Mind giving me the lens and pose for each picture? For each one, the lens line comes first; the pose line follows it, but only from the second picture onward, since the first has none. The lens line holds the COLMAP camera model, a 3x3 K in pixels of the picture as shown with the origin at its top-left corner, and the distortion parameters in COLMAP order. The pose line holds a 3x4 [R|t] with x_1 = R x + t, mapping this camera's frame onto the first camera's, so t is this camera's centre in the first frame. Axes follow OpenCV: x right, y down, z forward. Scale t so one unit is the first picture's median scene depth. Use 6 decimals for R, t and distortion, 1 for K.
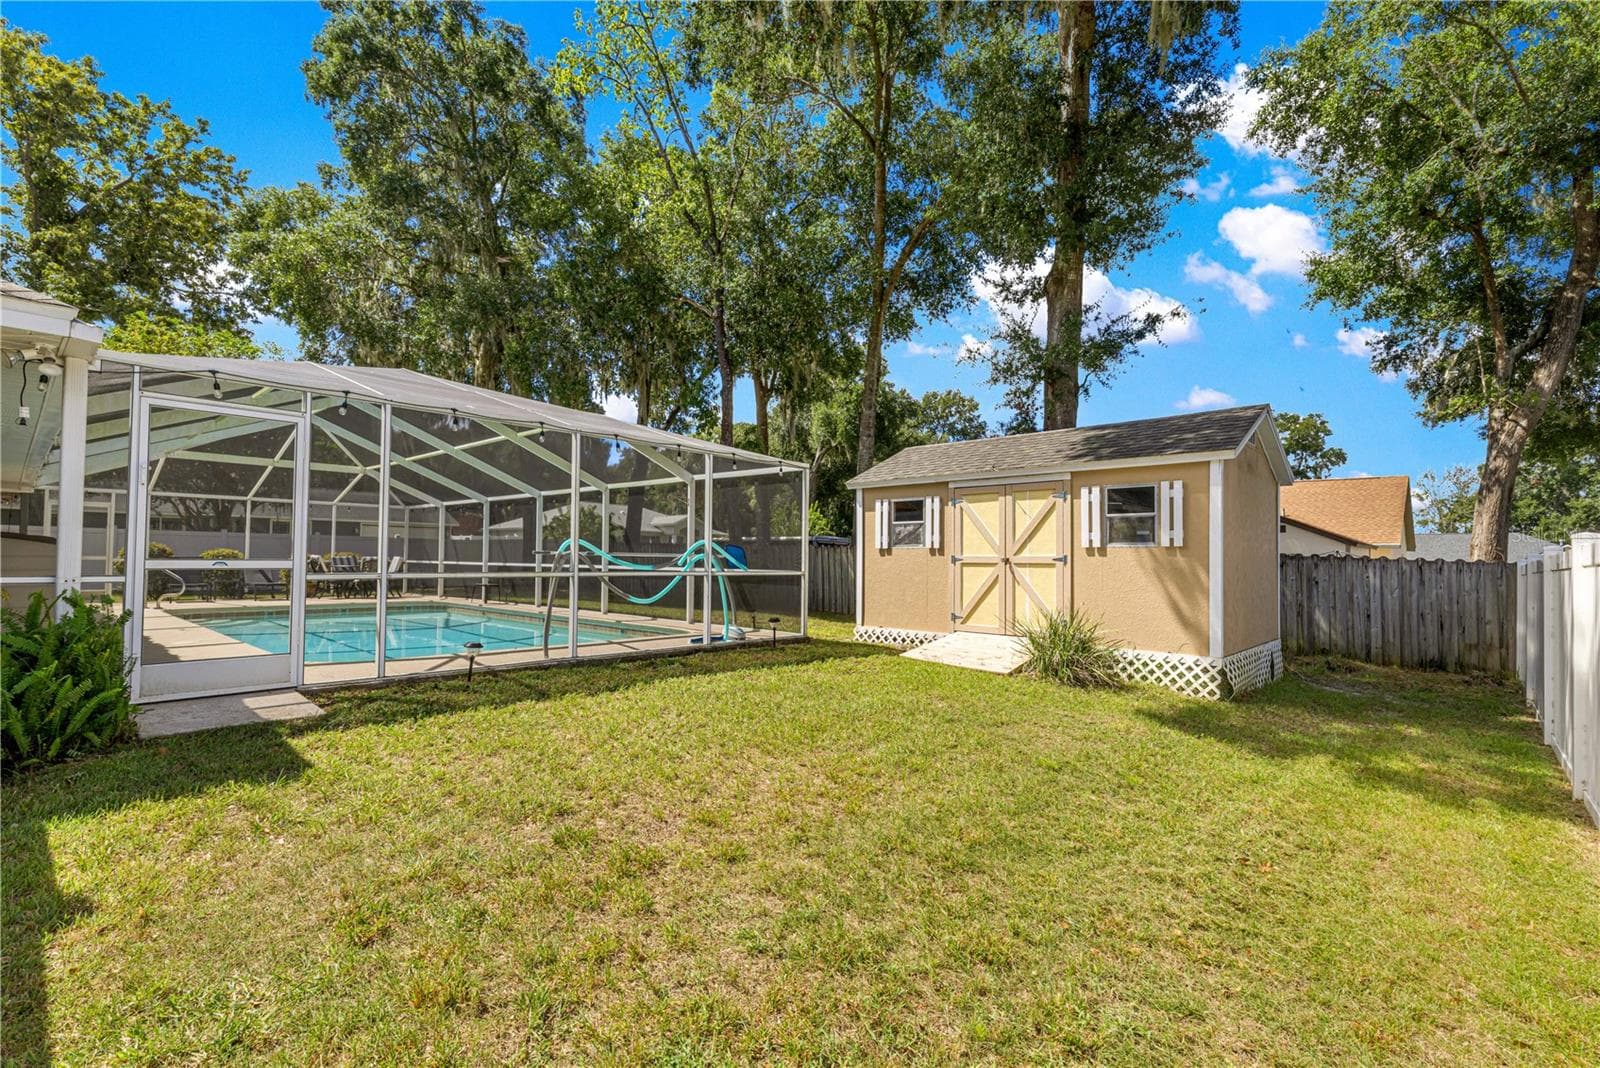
lens RADIAL K [[703.0, 0, 808.0], [0, 703.0, 536.1], [0, 0, 1]] dist [0.024348, 0.000048]
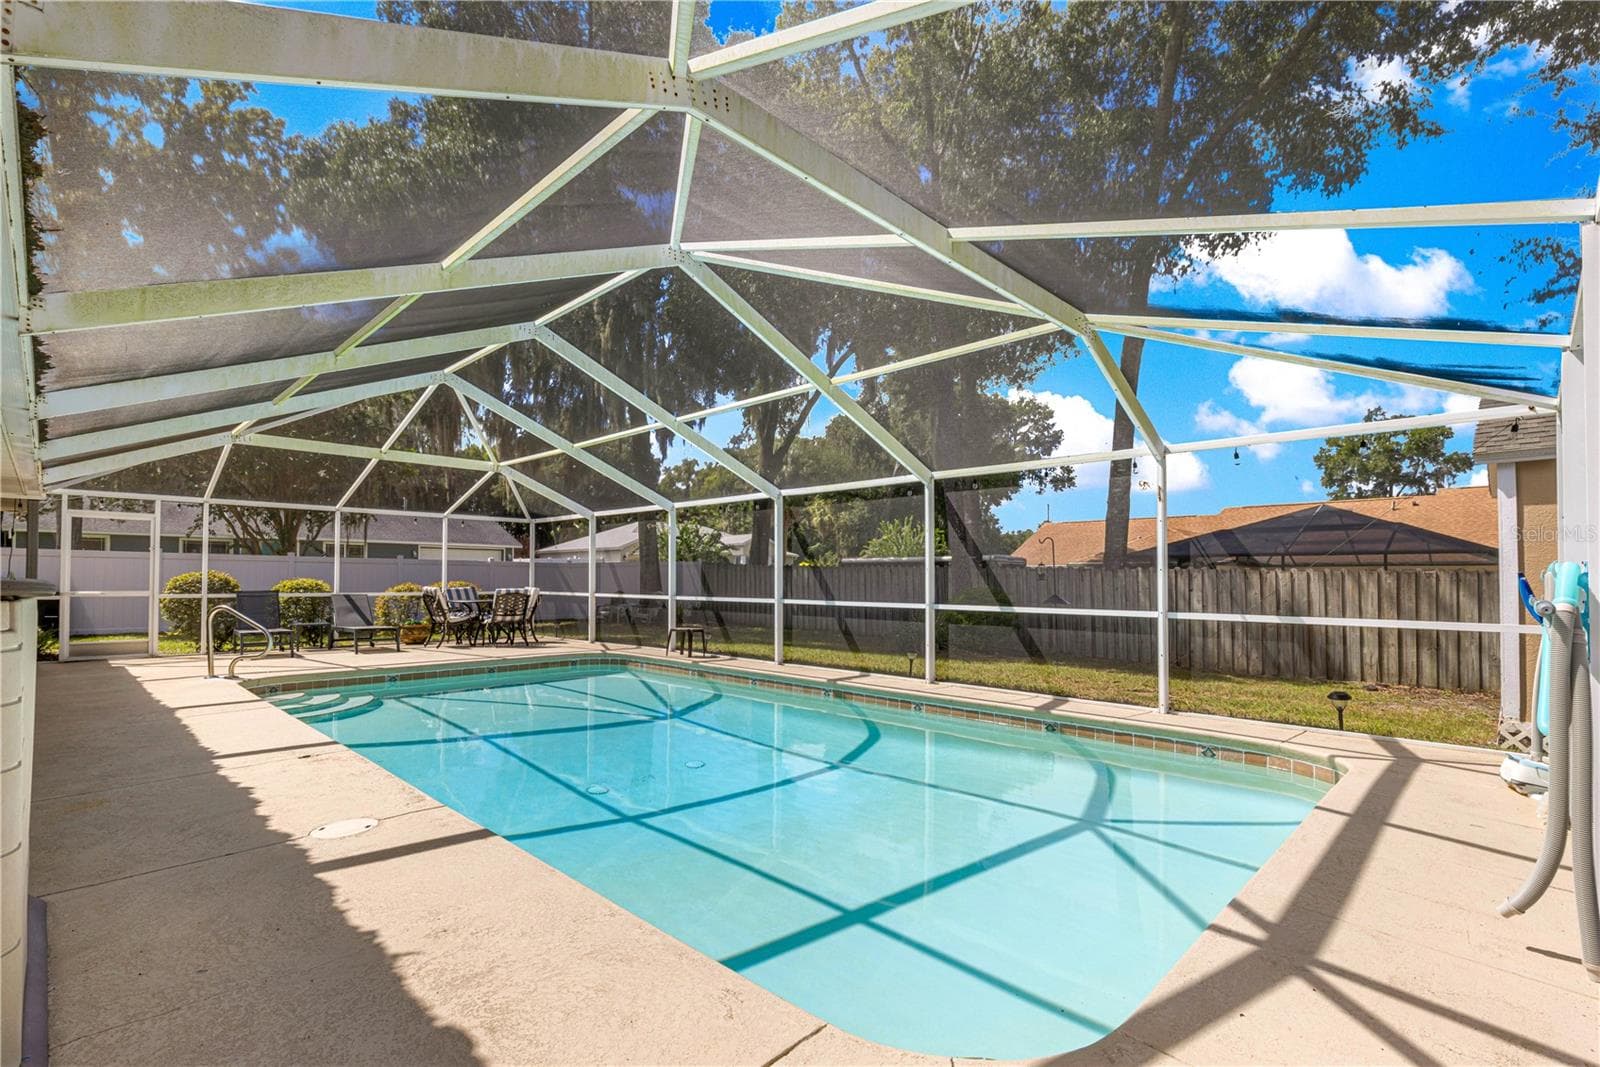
lens RADIAL K [[715.3, 0, 806.6], [0, 715.3, 558.5], [0, 0, 1]] dist [0.037018, 0.000250]
pose [[0.999055, -0.009956, -0.042317, -0.145611], [0.010032, 0.999948, 0.001579, 0.000790], [0.042299, -0.002002, 0.999103, 0.148780]]
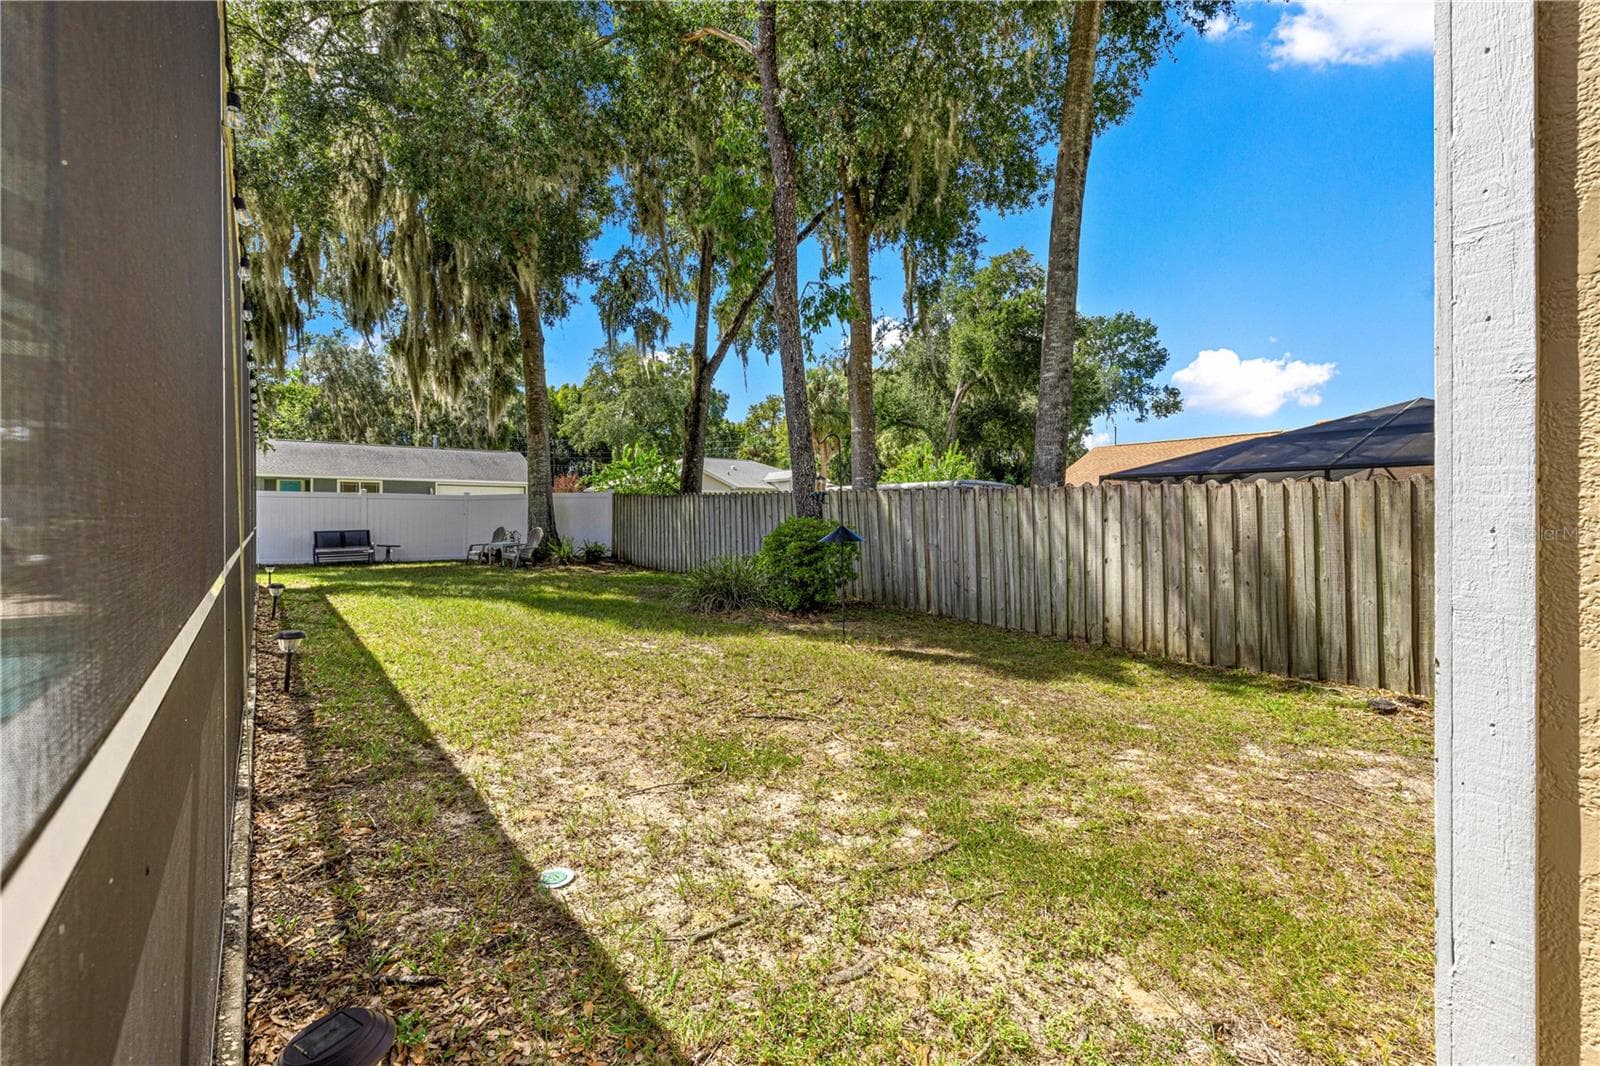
lens RADIAL K [[703.0, 0, 808.0], [0, 703.0, 535.1], [0, 0, 1]] dist [0.024348, 0.000048]
pose [[0.980765, -0.007380, -0.195052, 0.002441], [0.018072, 0.998426, 0.053090, 0.012085], [0.194354, -0.055594, 0.979355, 0.310629]]
